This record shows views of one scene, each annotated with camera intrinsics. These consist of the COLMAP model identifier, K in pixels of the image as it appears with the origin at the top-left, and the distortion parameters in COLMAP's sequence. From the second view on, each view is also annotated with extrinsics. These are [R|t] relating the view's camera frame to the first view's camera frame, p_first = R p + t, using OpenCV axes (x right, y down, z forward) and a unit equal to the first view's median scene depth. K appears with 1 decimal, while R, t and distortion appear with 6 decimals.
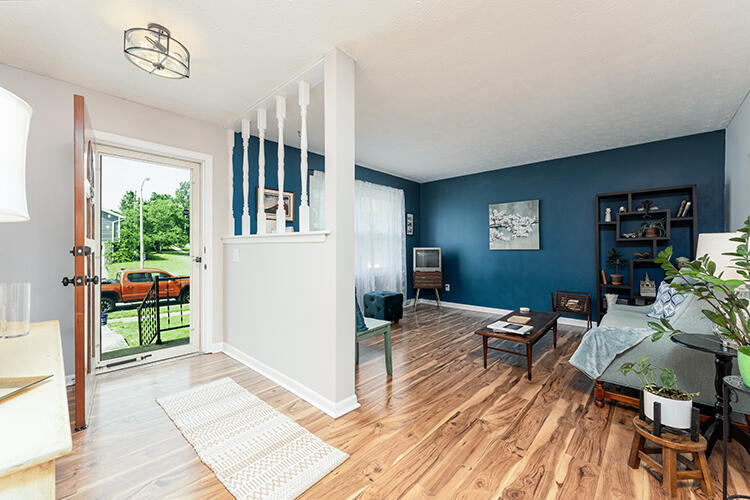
lens RADIAL K [[300.9, 0, 375.0], [0, 300.9, 250.0], [0, 0, 1]] dist [-0.000298, -0.000042]
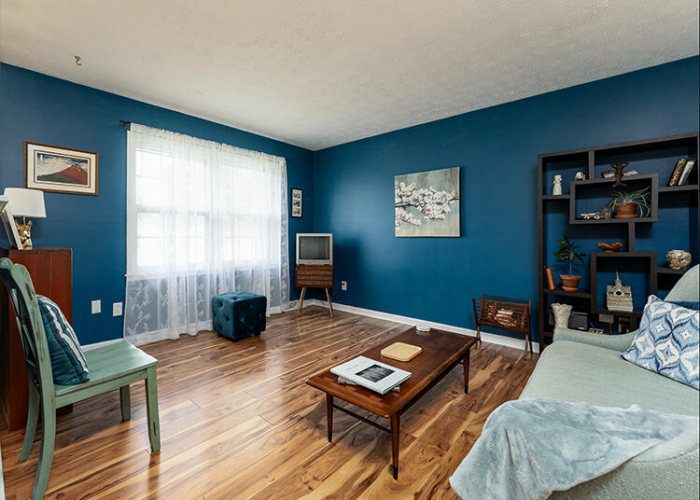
lens RADIAL K [[263.9, 0, 349.2], [0, 263.9, 237.5], [0, 0, 1]] dist [-0.000354, -0.000019]
pose [[0.999101, 0.006601, -0.041879, 0.317850], [-0.006535, 0.999977, 0.001710, 0.000648], [0.041889, -0.001435, 0.999121, 0.372005]]
